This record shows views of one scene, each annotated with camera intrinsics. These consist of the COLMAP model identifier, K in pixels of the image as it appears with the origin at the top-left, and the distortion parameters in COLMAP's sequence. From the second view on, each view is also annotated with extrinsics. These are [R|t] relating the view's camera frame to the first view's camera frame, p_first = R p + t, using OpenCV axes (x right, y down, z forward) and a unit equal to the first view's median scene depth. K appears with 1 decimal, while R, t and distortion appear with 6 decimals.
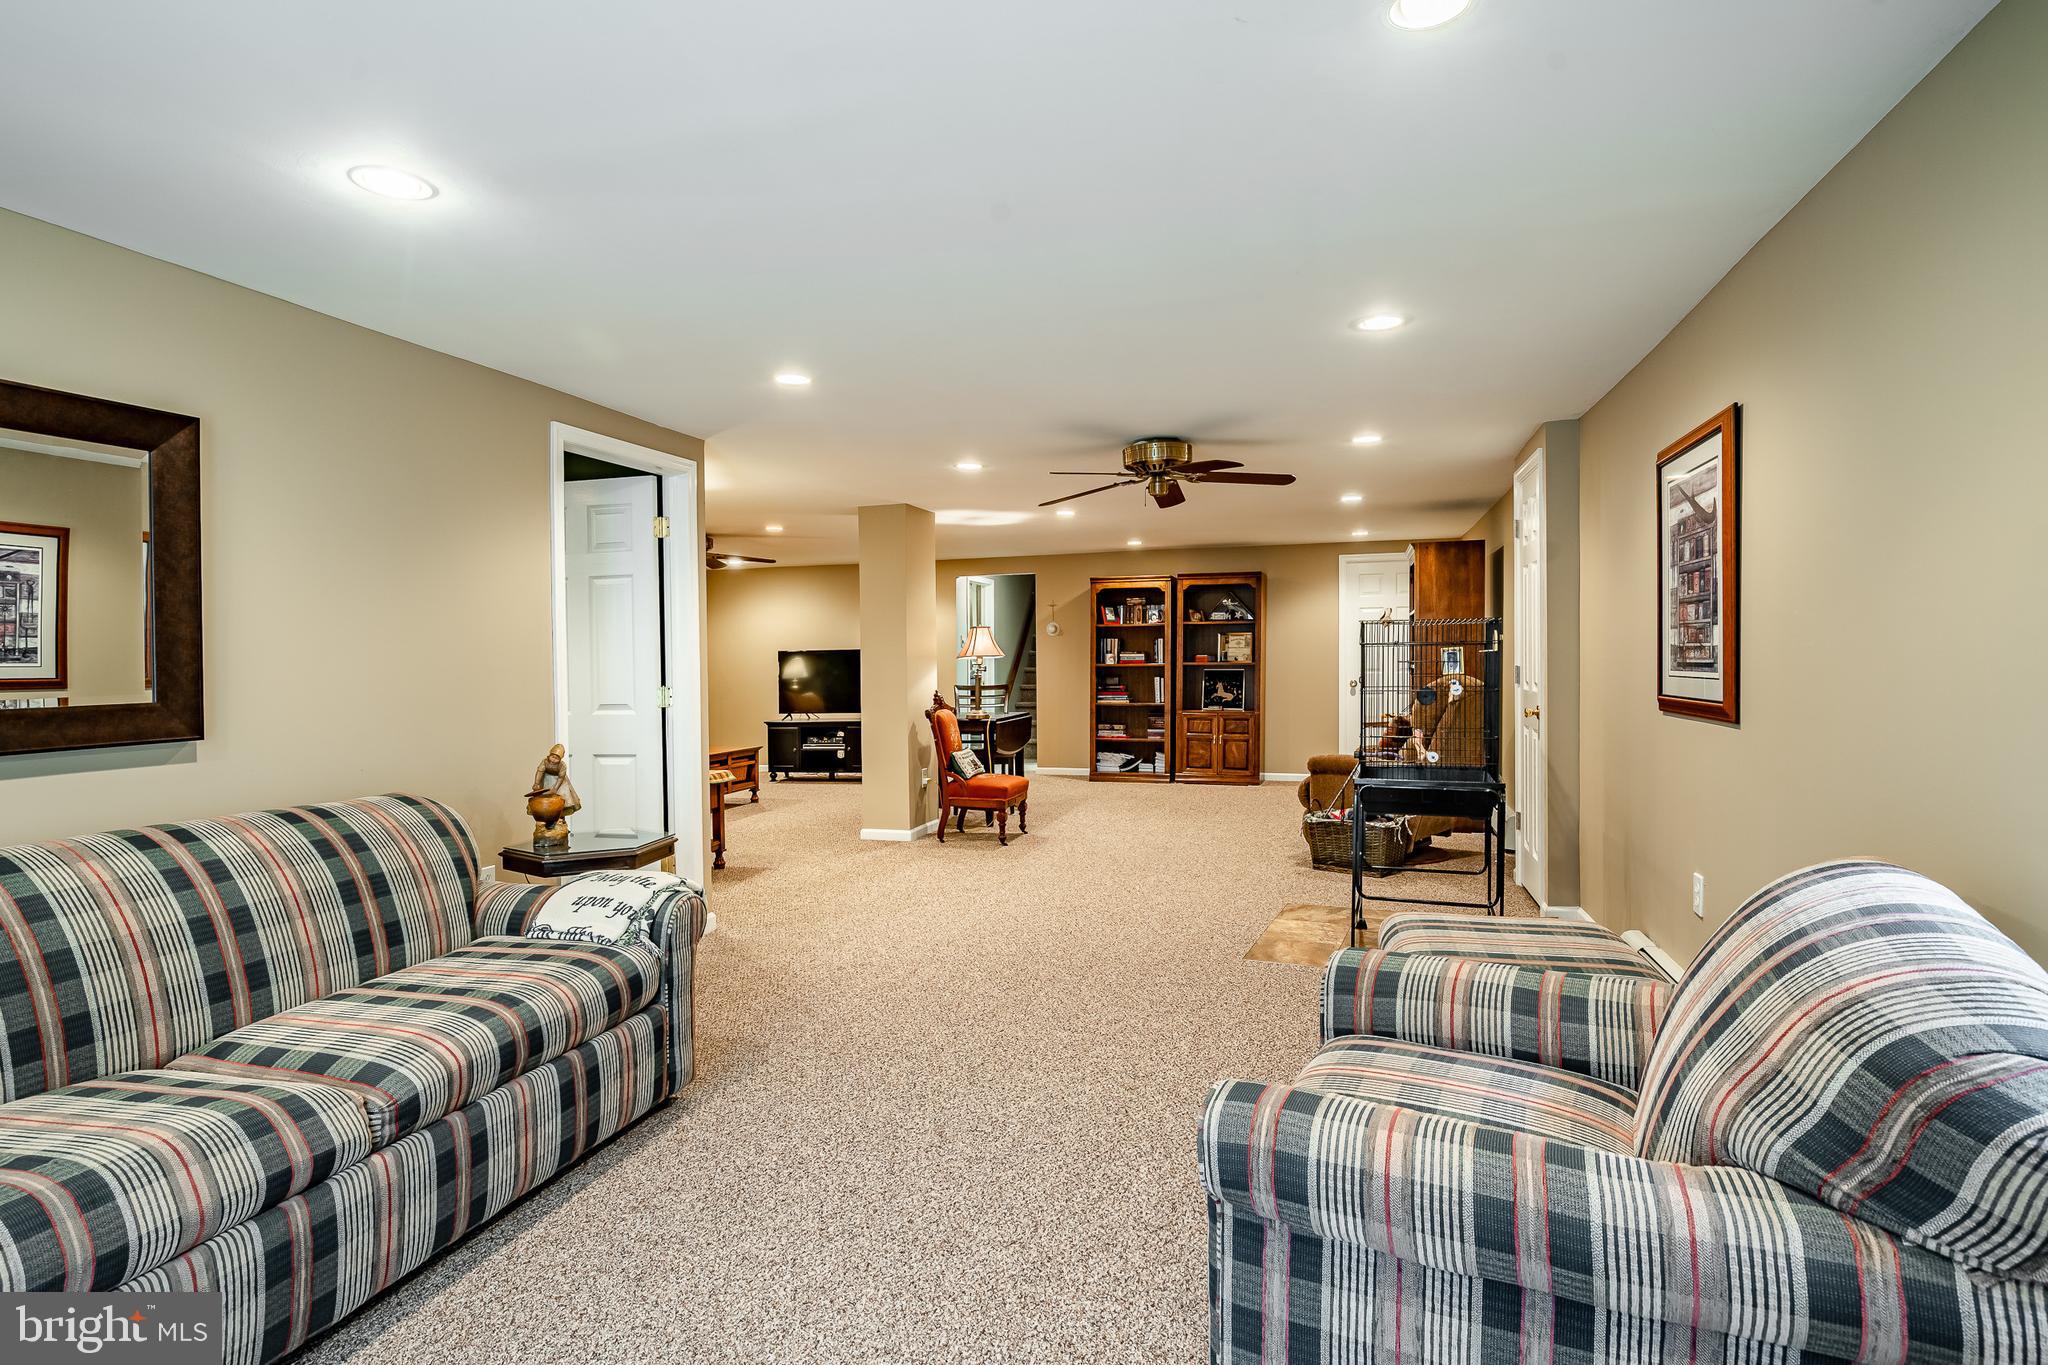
lens RADIAL K [[1039.5, 0, 1025.5], [0, 1039.5, 667.5], [0, 0, 1]] dist [0.001849, -0.000496]
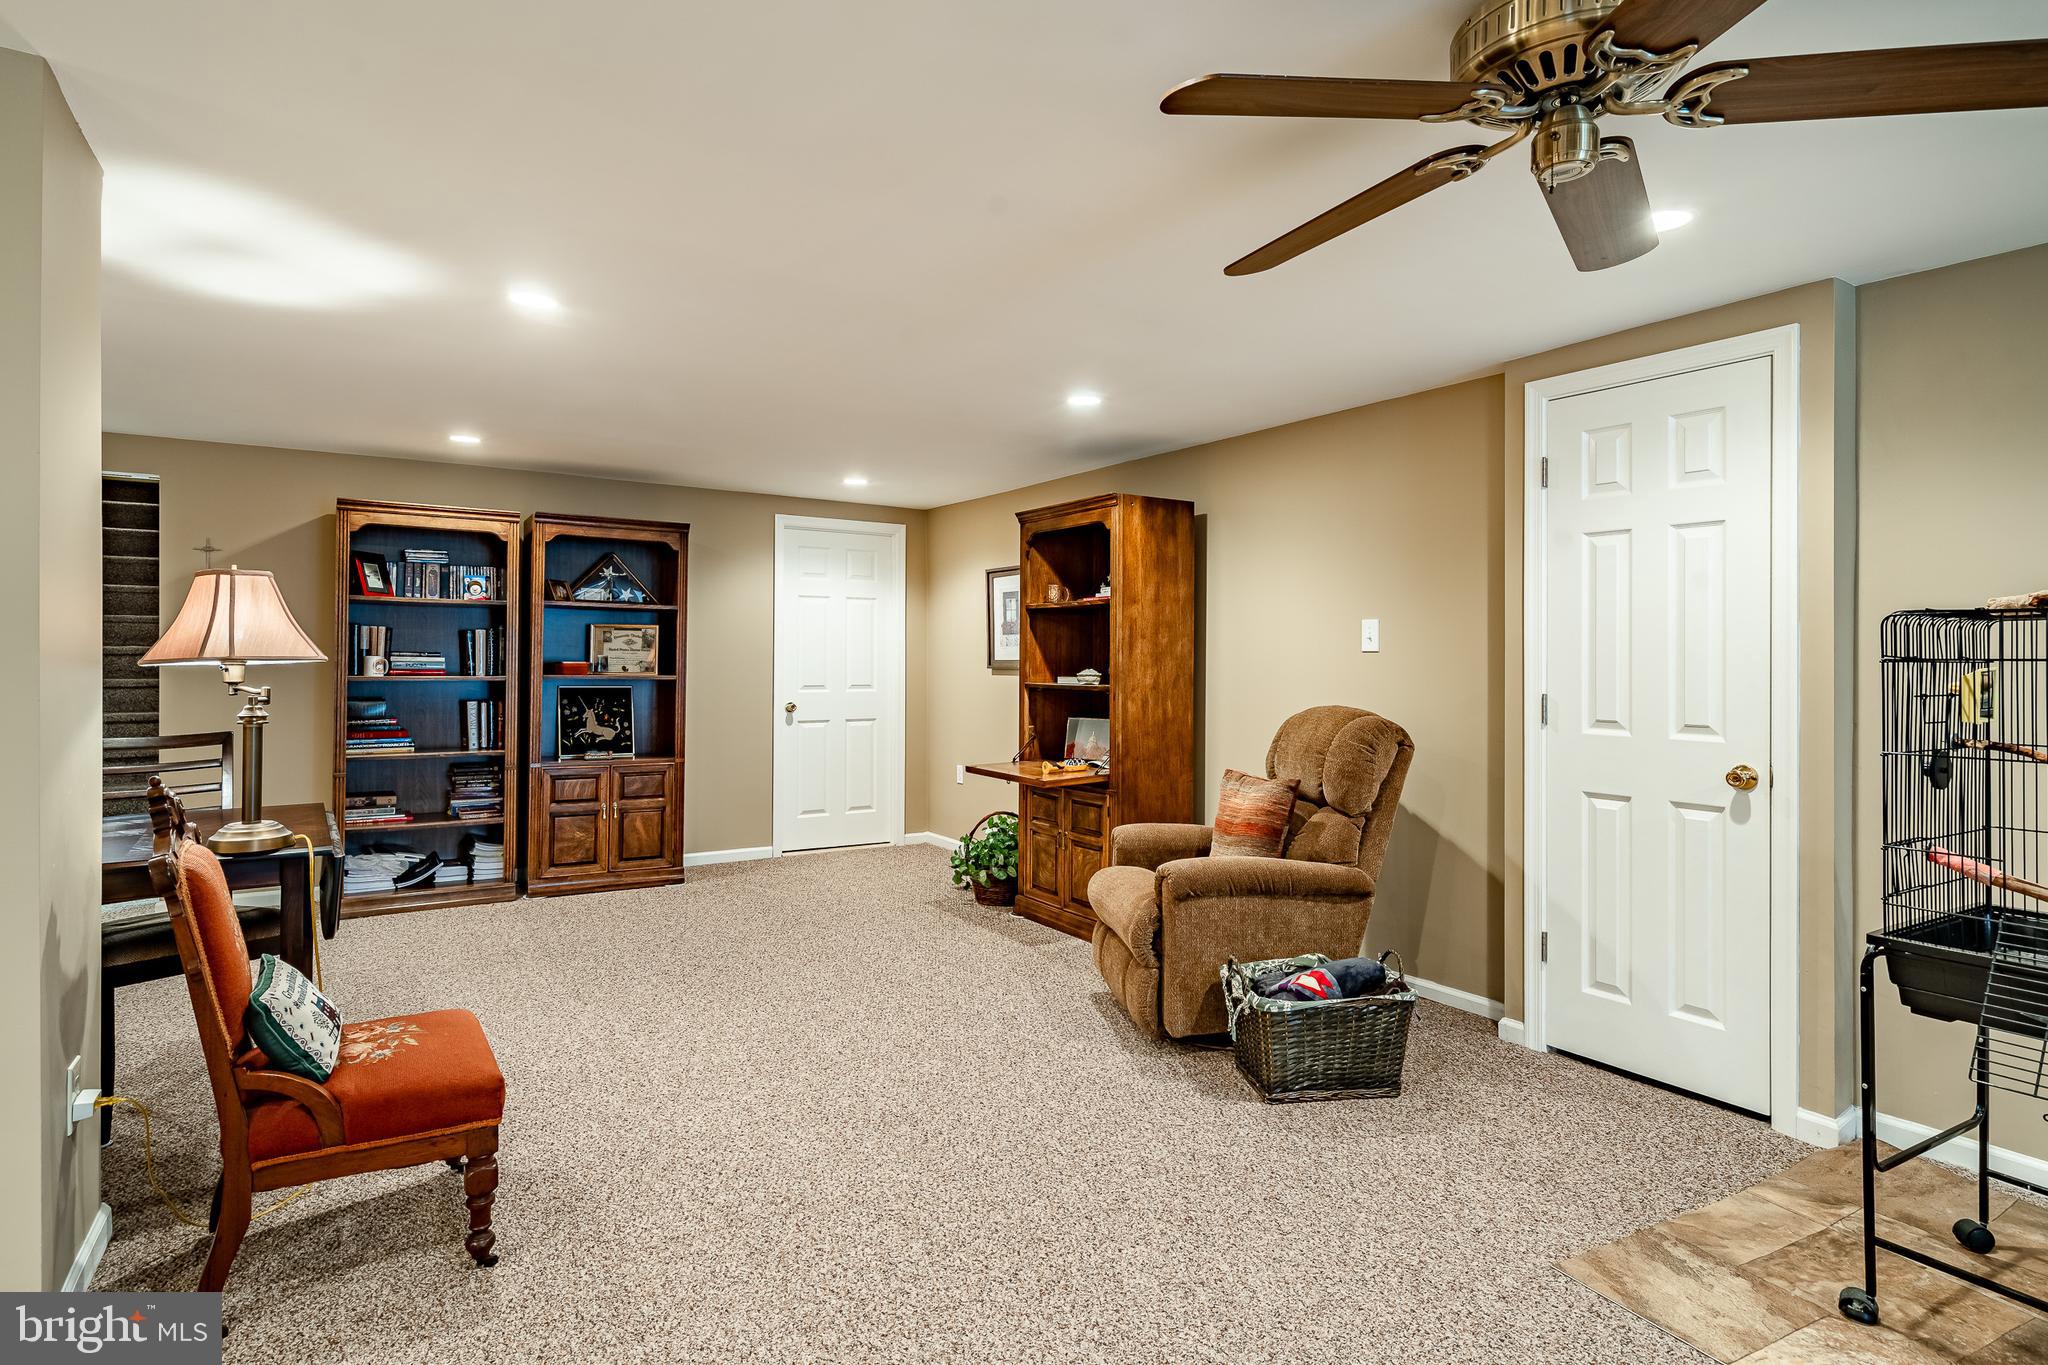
lens RADIAL K [[1039.5, 0, 1022.8], [0, 1039.5, 664.0], [0, 0, 1]] dist [0.001849, -0.000496]
pose [[0.639032, 0.014861, 0.769037, -0.105563], [-0.006517, 0.999882, -0.013906, -0.004364], [-0.769153, 0.003874, 0.639053, 0.447795]]
